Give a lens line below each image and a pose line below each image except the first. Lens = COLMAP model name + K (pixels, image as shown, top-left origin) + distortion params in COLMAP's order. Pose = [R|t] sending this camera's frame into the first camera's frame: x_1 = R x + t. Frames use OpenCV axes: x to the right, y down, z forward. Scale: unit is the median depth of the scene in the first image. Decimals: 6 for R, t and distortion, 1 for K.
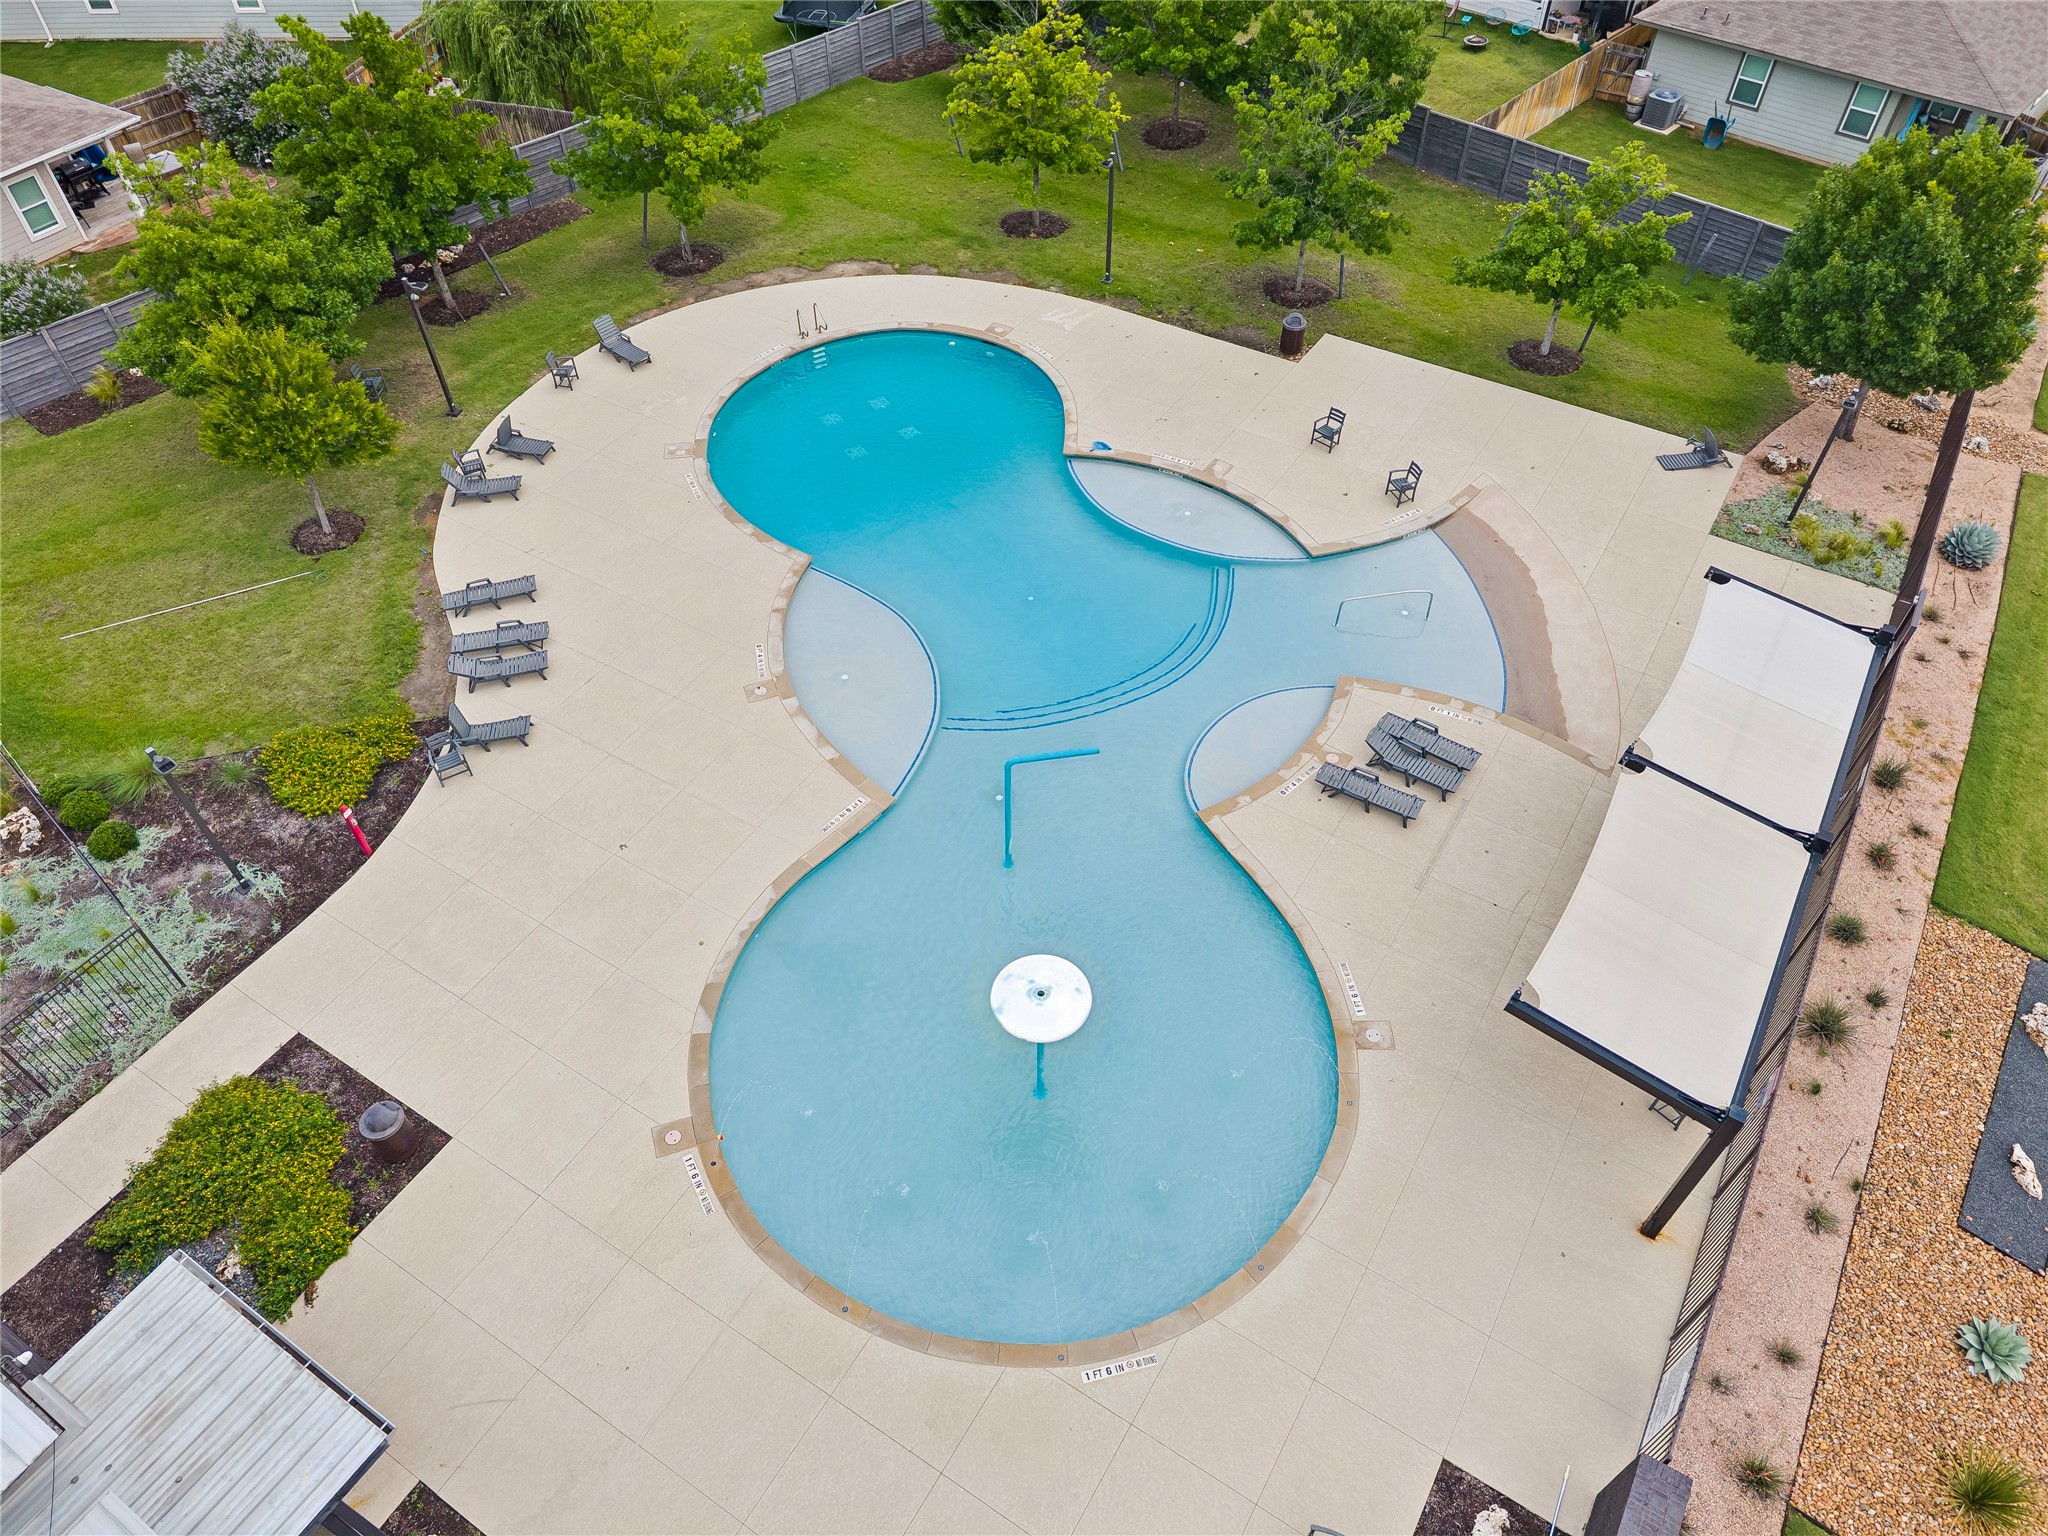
lens RADIAL K [[1397.7, 0, 1025.0], [0, 1397.7, 769.2], [0, 0, 1]] dist [-0.003843, 0.000938]
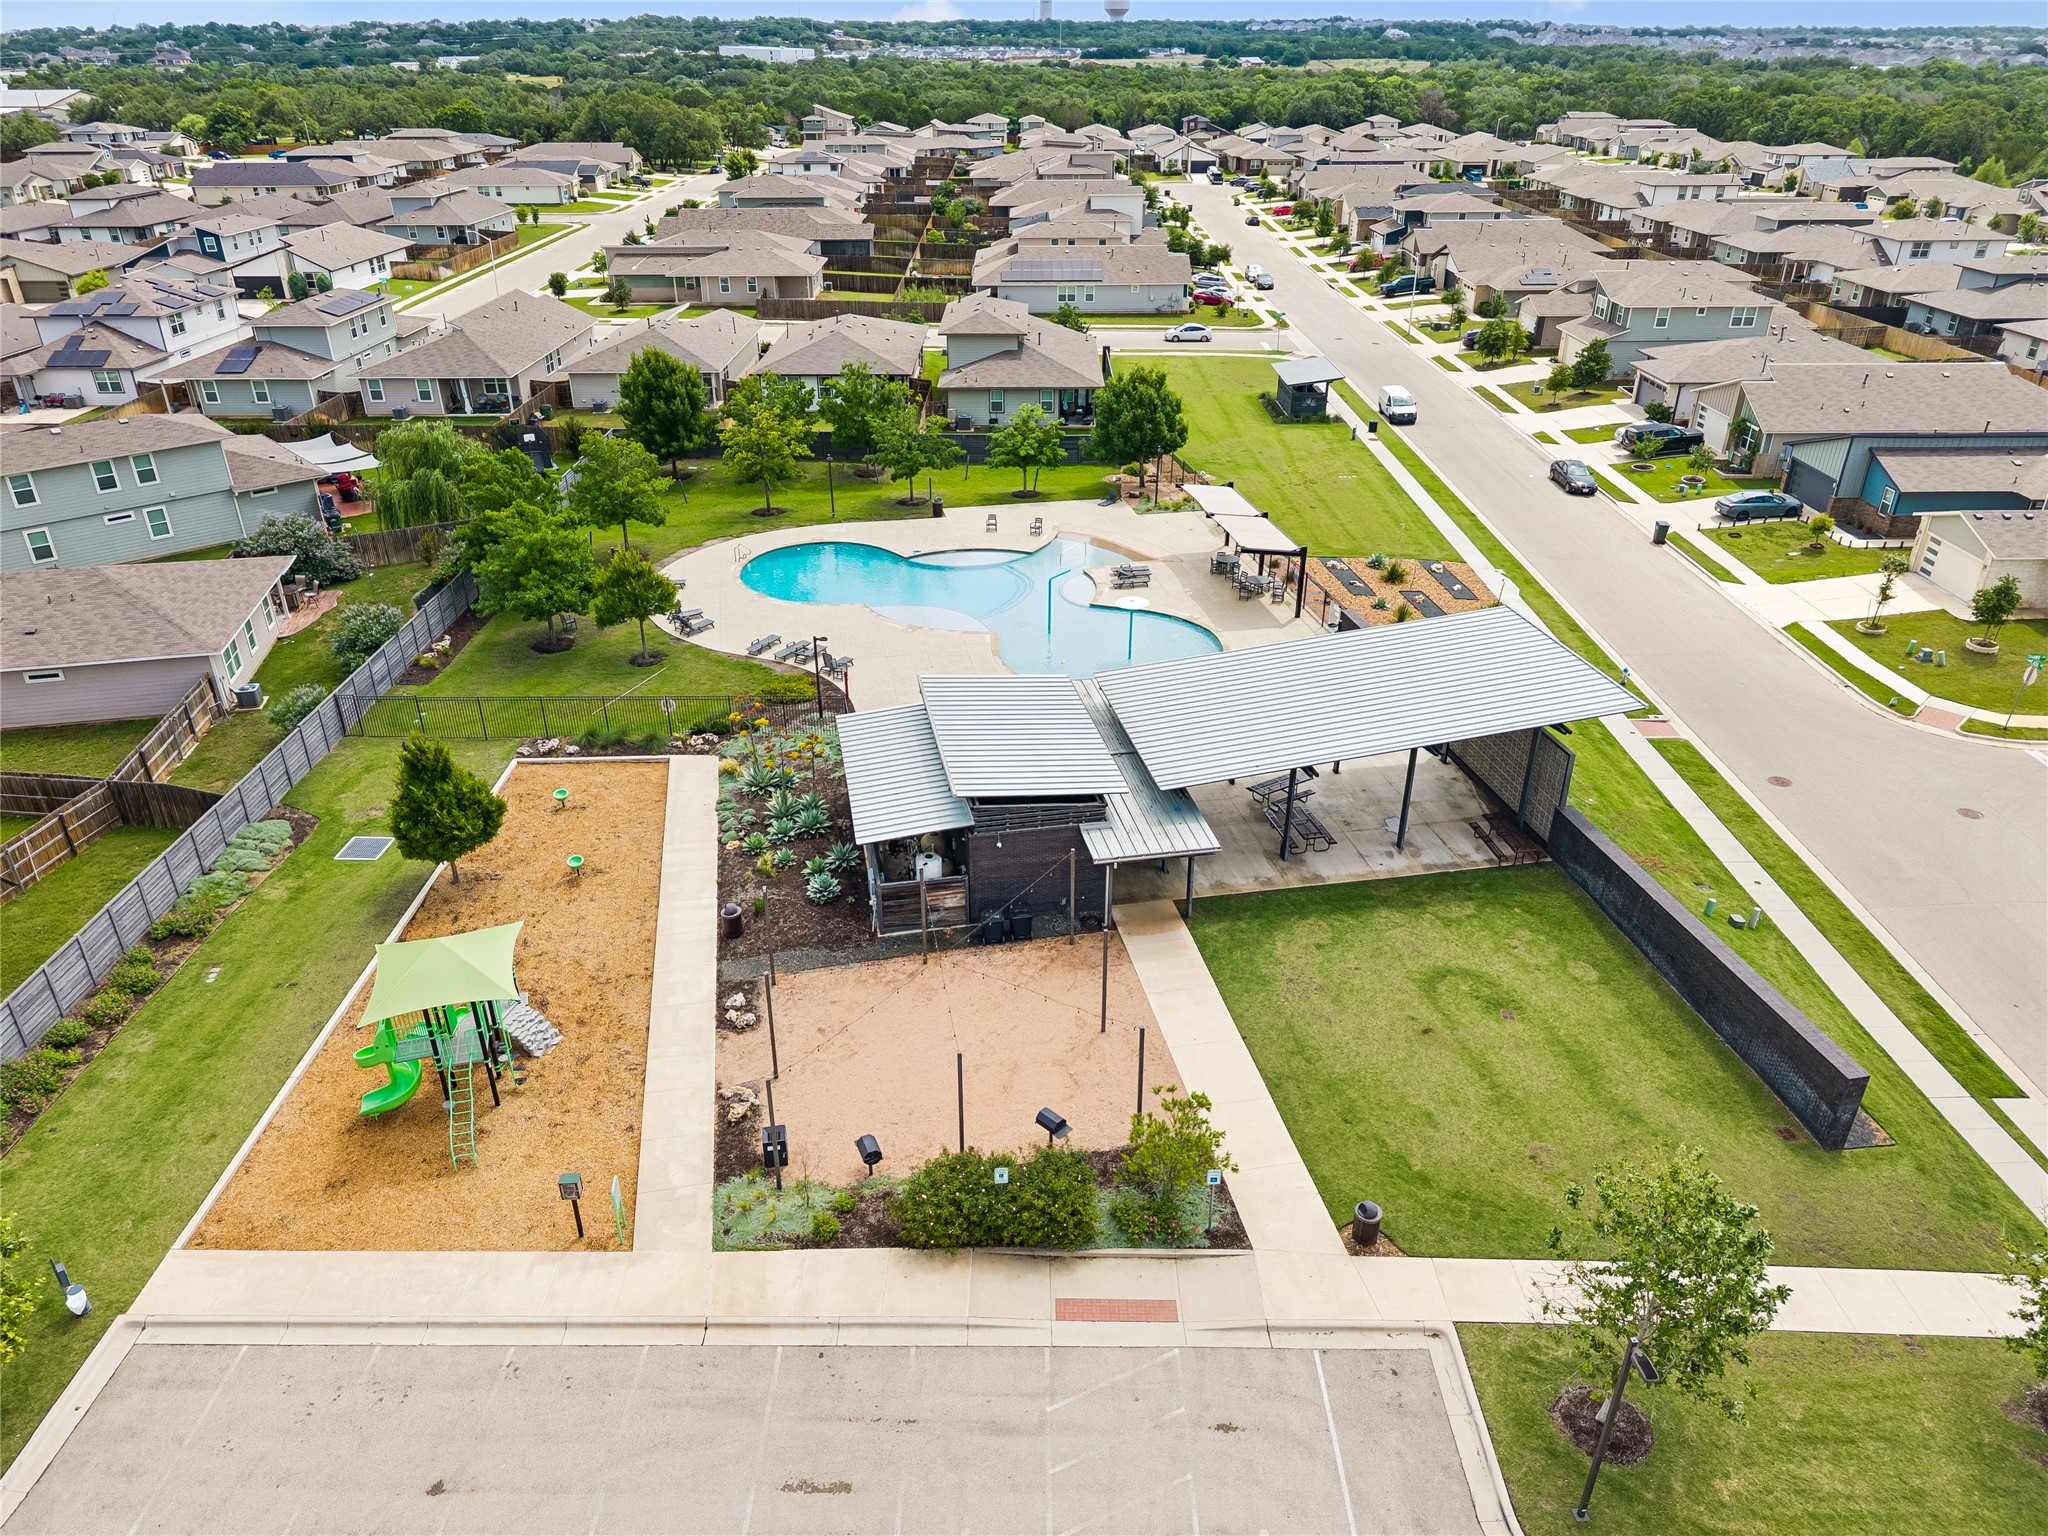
lens RADIAL K [[1397.7, 0, 1021.3], [0, 1397.7, 771.7], [0, 0, 1]] dist [-0.003843, 0.000938]
pose [[0.738140, -0.314851, 0.596672, -1.077255], [0.499396, 0.849639, -0.169464, 0.446170], [-0.453600, 0.423063, 0.784388, -0.558746]]
